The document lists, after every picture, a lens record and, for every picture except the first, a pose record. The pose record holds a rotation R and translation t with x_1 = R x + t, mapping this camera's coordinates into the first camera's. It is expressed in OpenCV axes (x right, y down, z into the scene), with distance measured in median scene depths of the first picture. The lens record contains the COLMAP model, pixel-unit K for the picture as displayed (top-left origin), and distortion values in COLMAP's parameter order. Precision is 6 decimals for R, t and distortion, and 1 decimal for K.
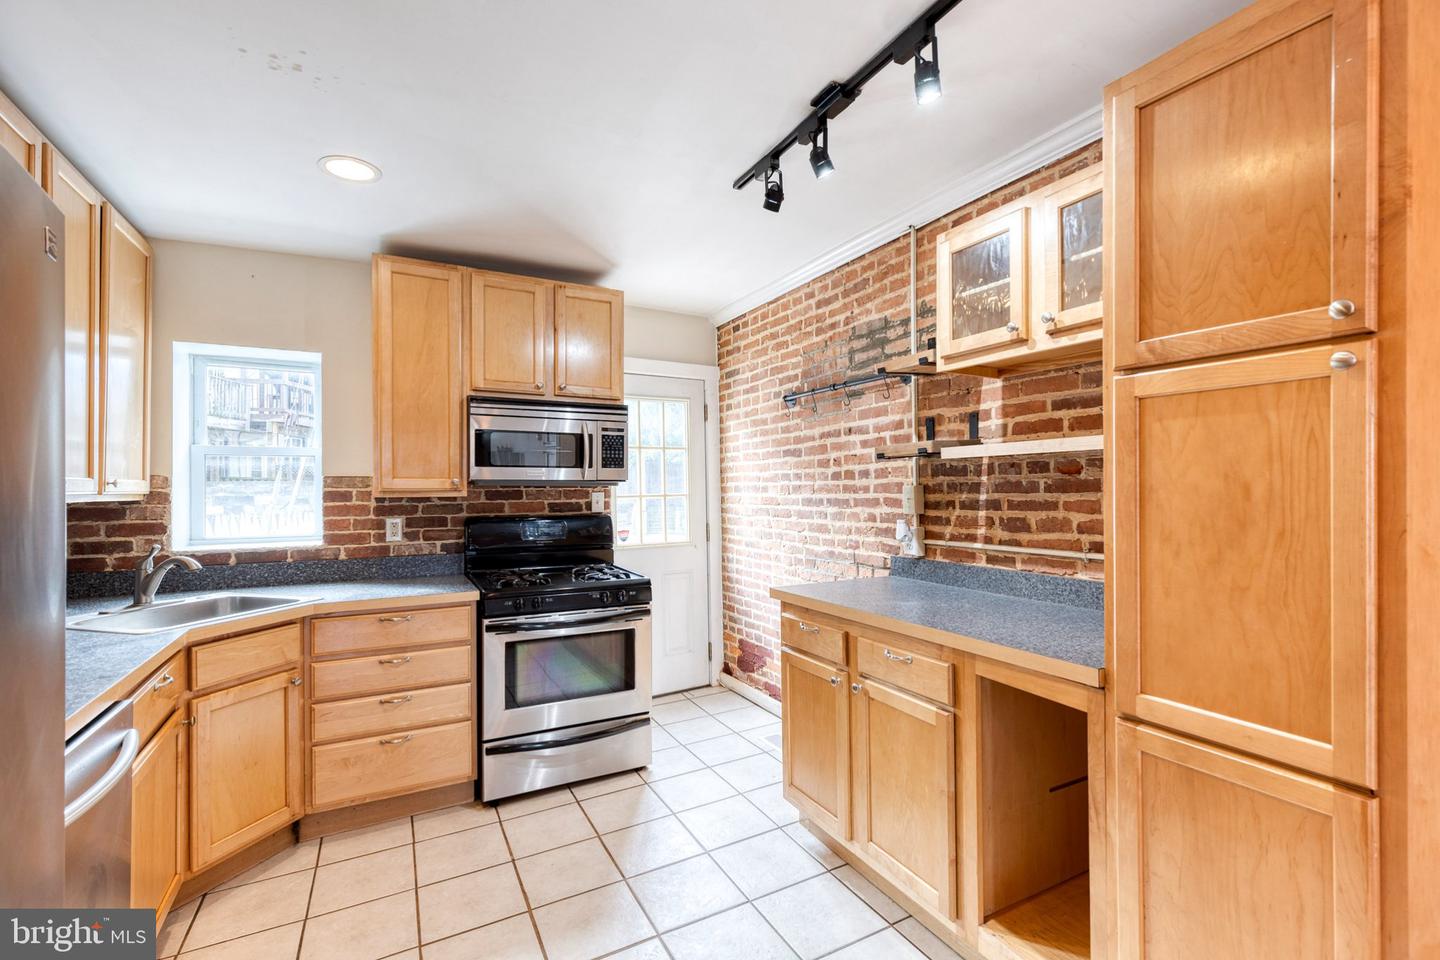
lens RADIAL K [[644.2, 0, 718.0], [0, 644.2, 485.7], [0, 0, 1]] dist [0.007135, 0.000092]
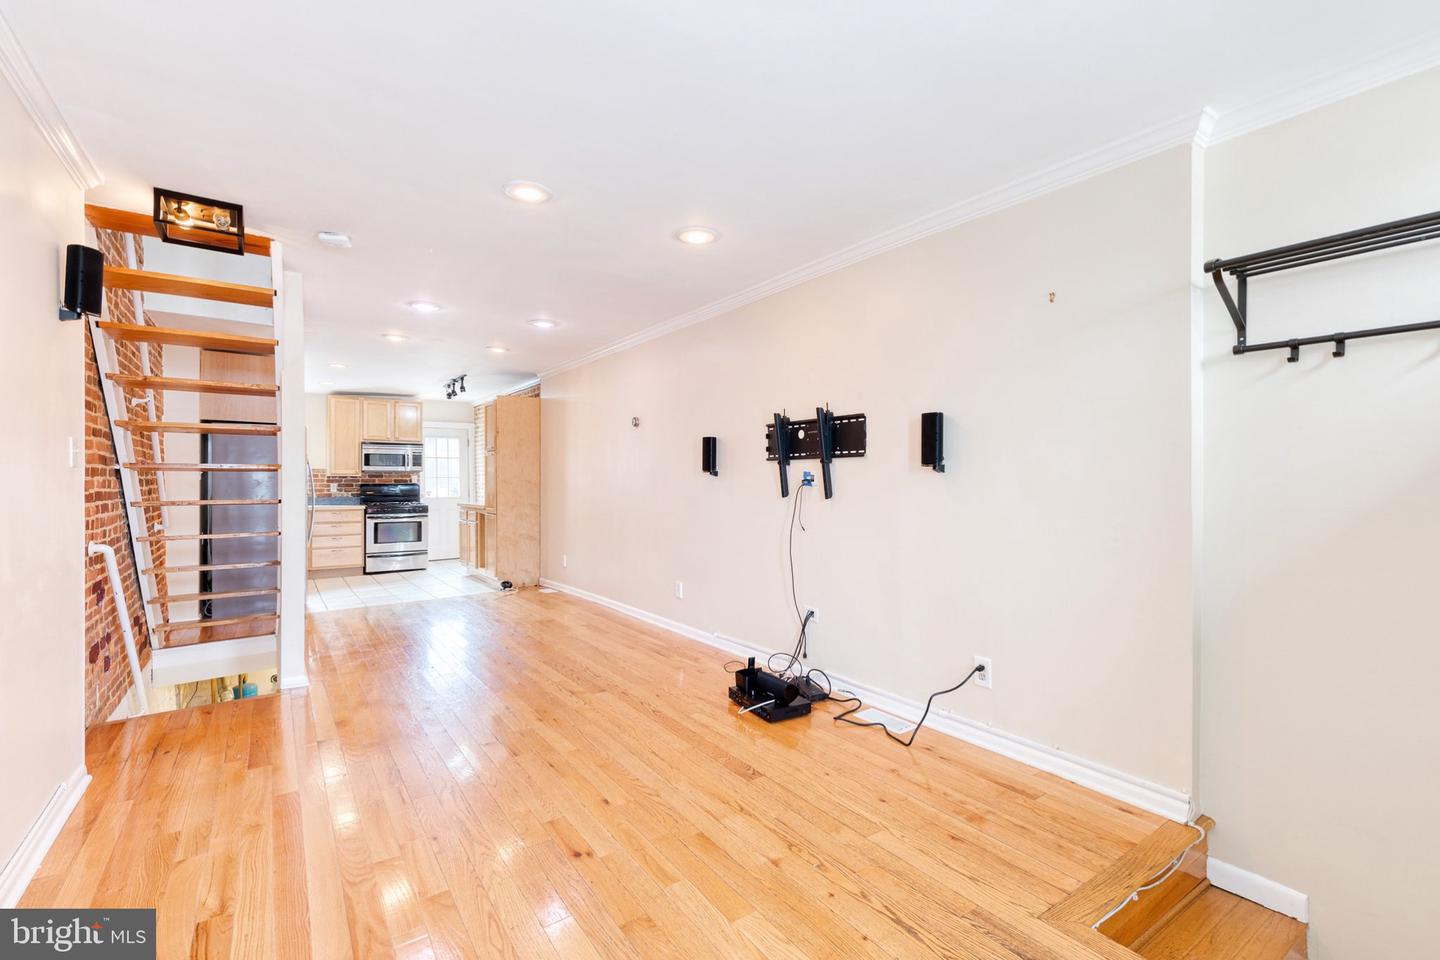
lens RADIAL K [[644.2, 0, 725.8], [0, 644.2, 474.3], [0, 0, 1]] dist [0.007135, 0.000092]
pose [[0.989936, 0.005666, 0.141404, 0.806250], [-0.005559, 0.999984, -0.001157, 0.002735], [-0.141408, 0.000360, 0.989951, -2.062507]]
